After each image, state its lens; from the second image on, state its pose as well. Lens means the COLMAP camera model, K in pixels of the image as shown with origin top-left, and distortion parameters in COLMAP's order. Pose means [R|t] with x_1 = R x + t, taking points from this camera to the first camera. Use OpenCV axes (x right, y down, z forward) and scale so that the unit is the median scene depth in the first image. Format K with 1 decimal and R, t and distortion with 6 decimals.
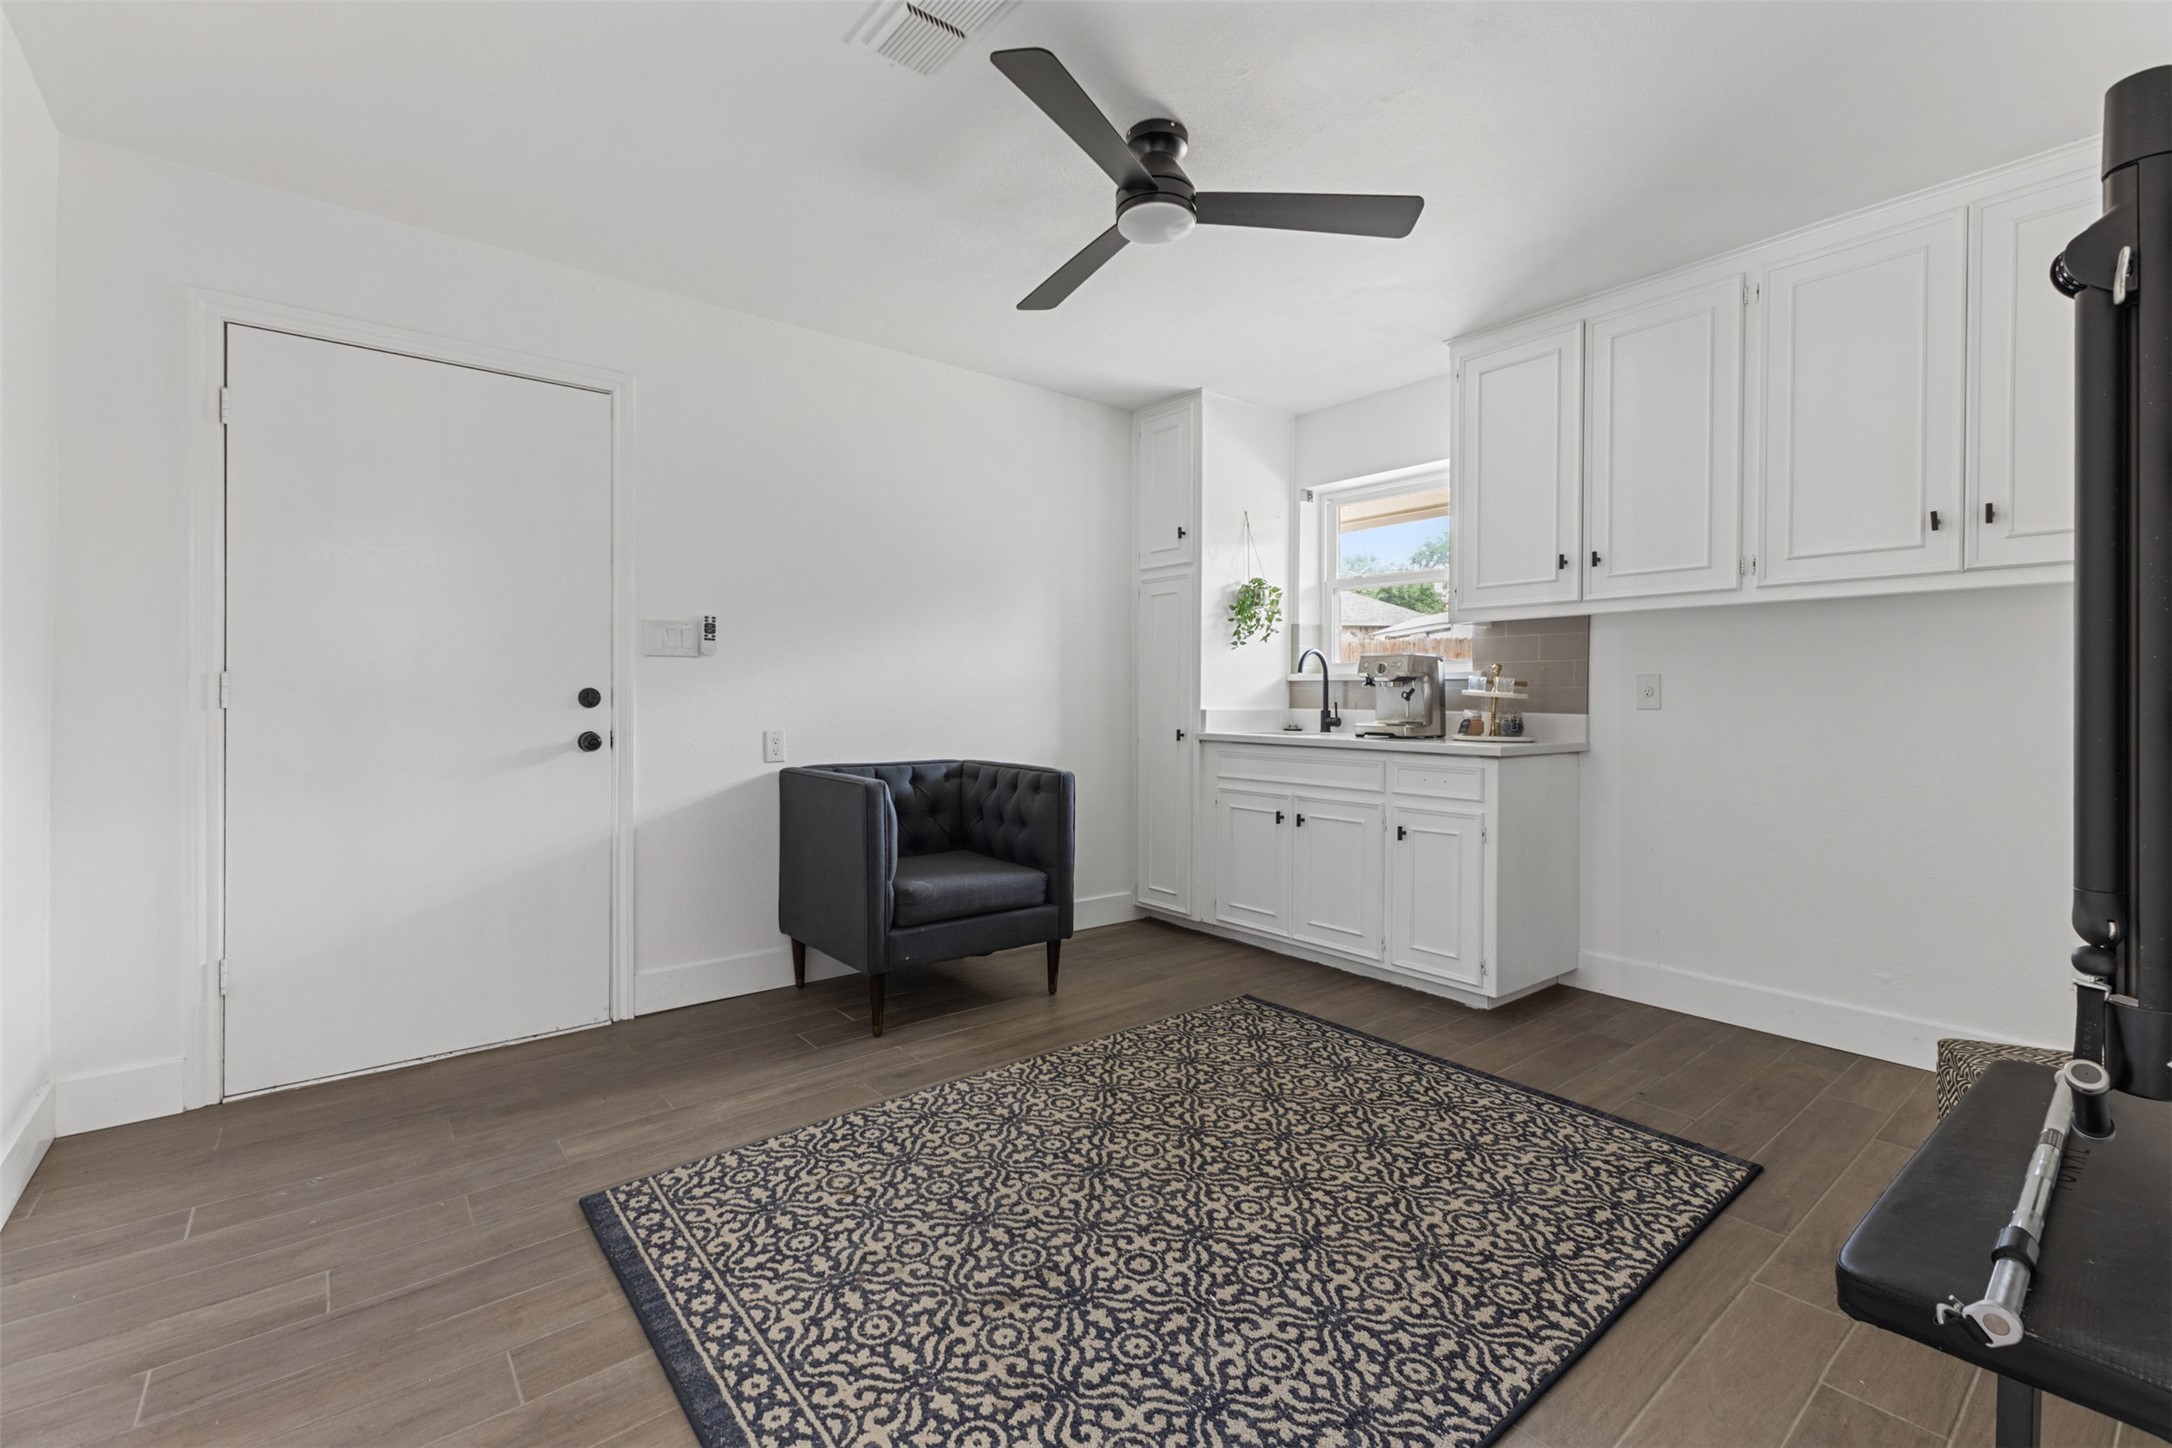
lens RADIAL K [[939.0, 0, 1086.0], [0, 939.0, 705.9], [0, 0, 1]] dist [0.006551, 0.000646]
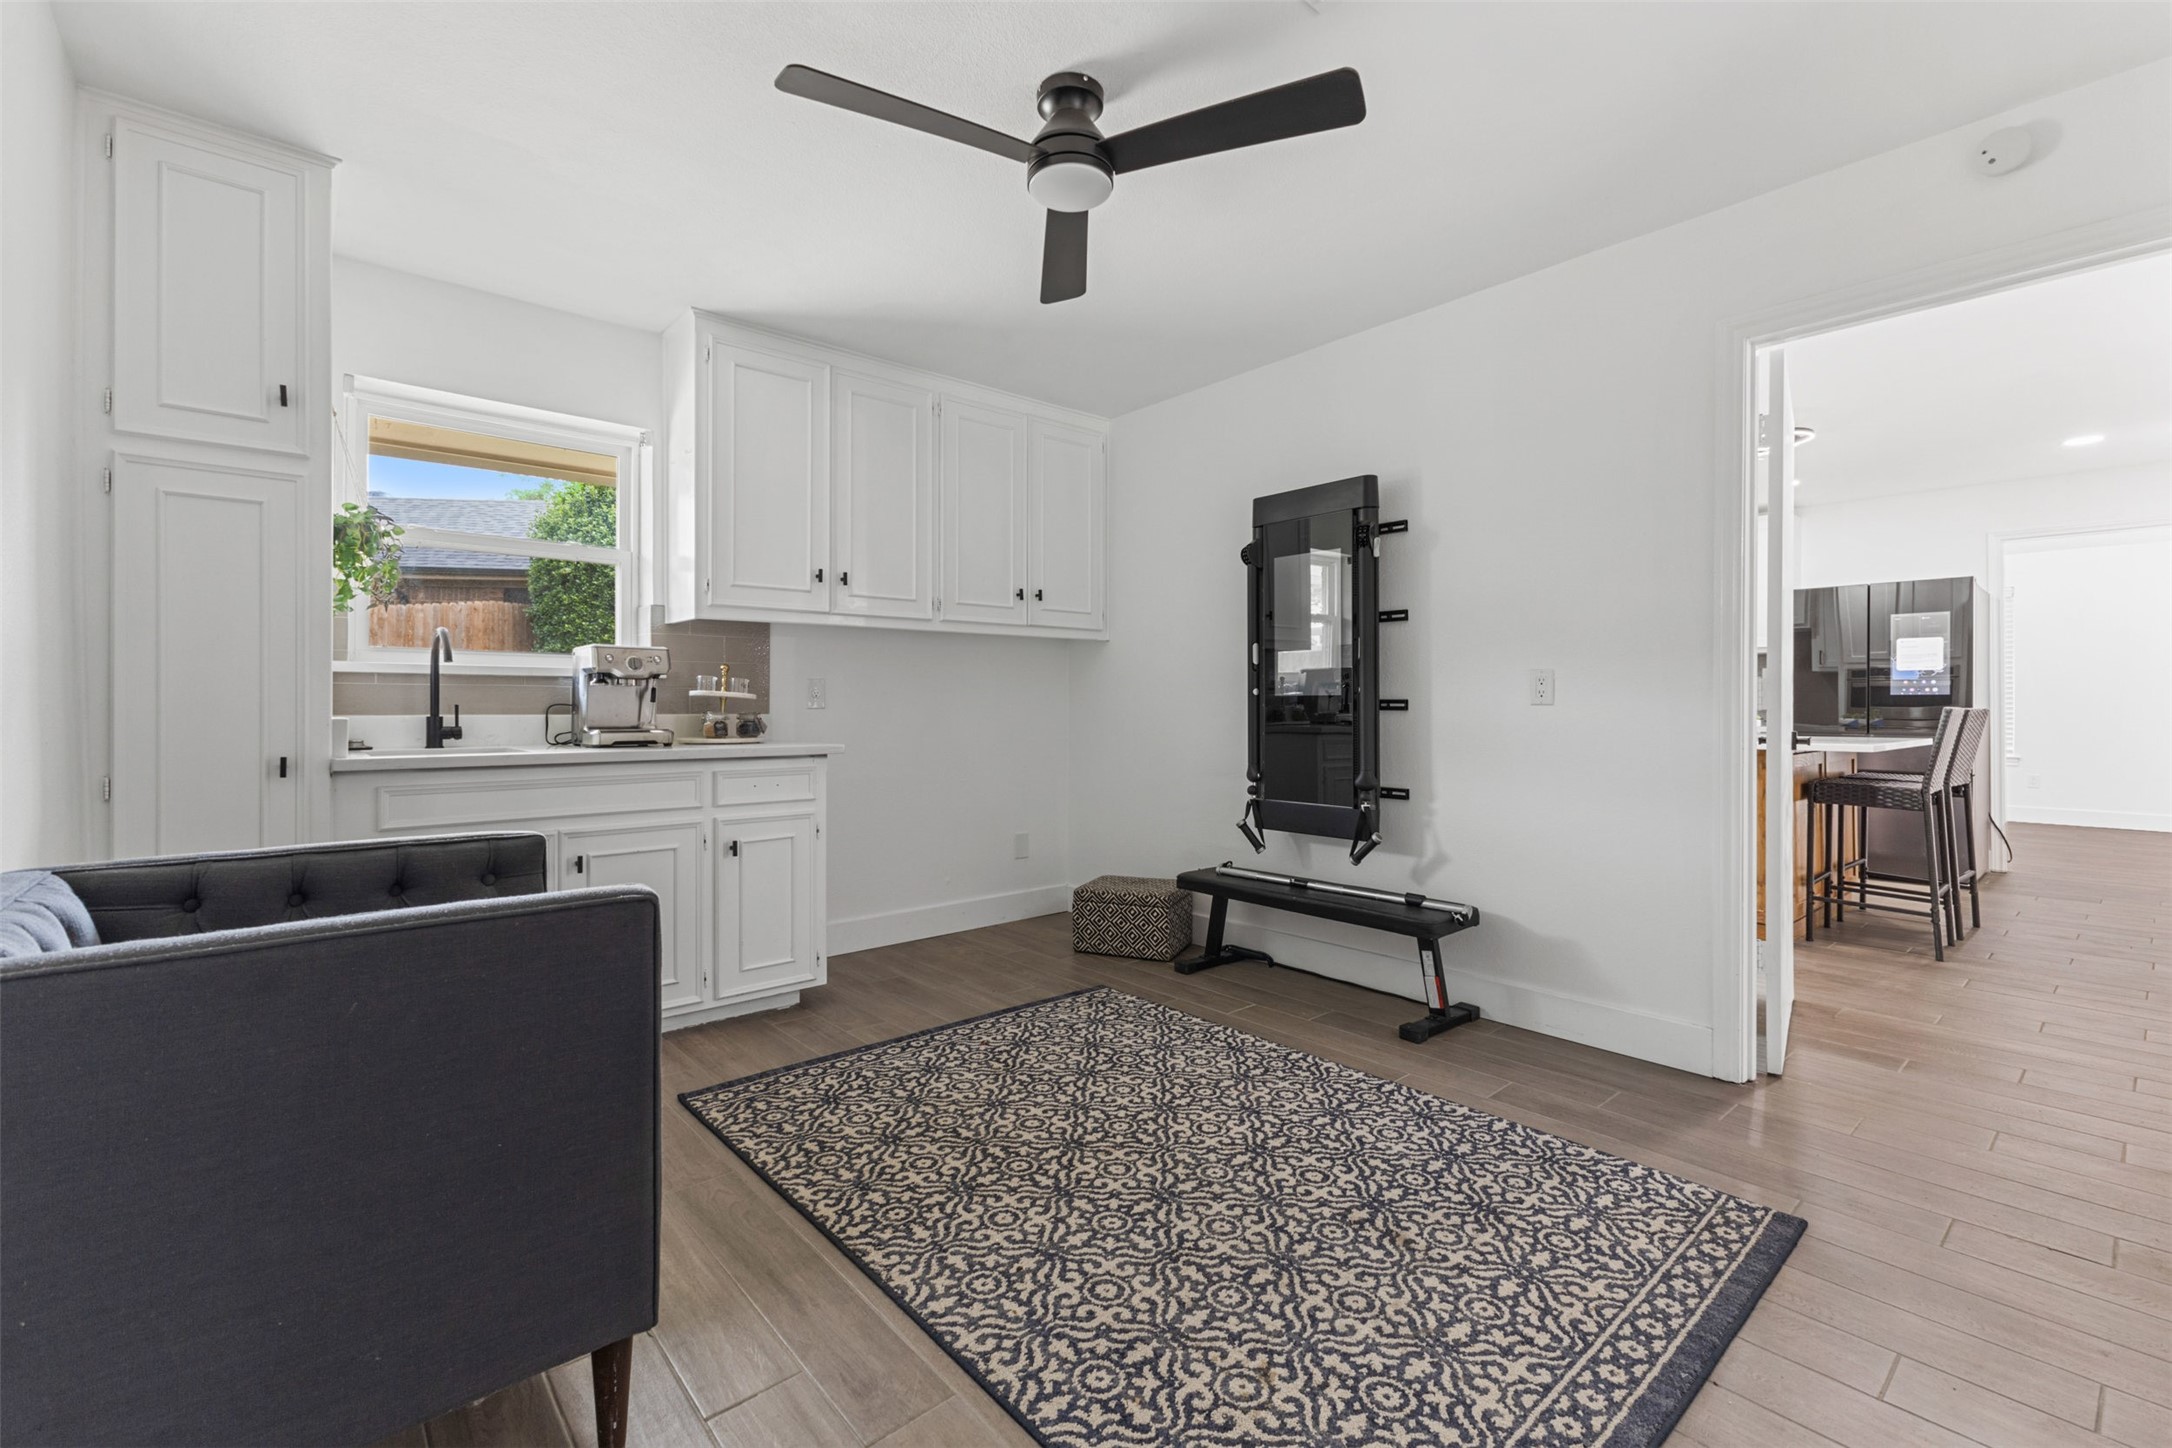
lens RADIAL K [[939.0, 0, 1085.4], [0, 939.0, 711.8], [0, 0, 1]] dist [0.006551, 0.000646]
pose [[-0.034668, -0.013097, 0.999313, -0.893227], [0.007549, 0.999882, 0.013366, -0.009002], [-0.999370, 0.008007, -0.034565, 1.064355]]
